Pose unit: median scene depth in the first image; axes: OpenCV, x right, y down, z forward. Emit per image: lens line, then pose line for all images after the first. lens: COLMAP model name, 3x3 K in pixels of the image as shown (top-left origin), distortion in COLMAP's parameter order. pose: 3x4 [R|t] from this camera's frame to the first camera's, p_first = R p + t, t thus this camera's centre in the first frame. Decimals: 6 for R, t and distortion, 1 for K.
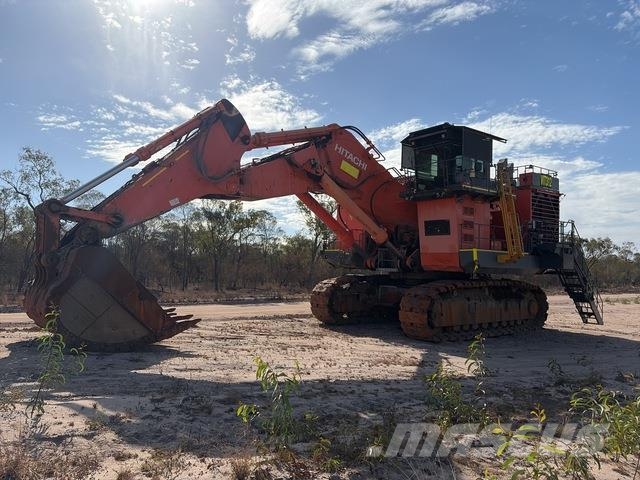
lens RADIAL K [[473.4, 0, 320.0], [0, 473.4, 240.0], [0, 0, 1]] dist [0.061355, -0.063366]
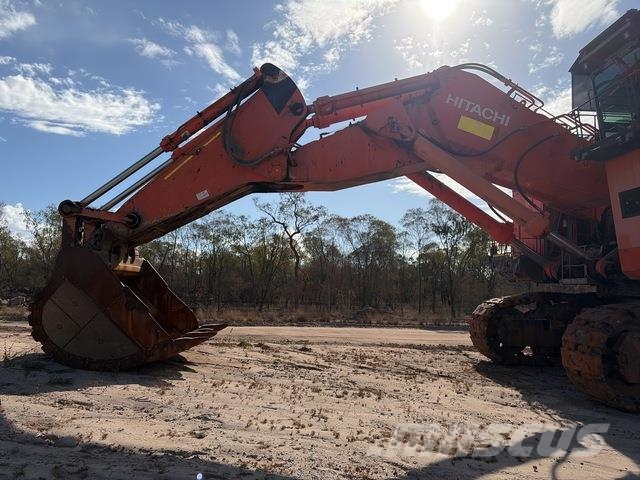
lens RADIAL K [[485.8, 0, 320.0], [0, 485.8, 240.0], [0, 0, 1]] dist [0.060497, -0.070567]
pose [[0.820154, -0.059005, -0.569093, 0.220986], [0.028875, 0.997669, -0.061827, 0.036534], [0.571414, 0.034275, 0.819946, 0.265892]]
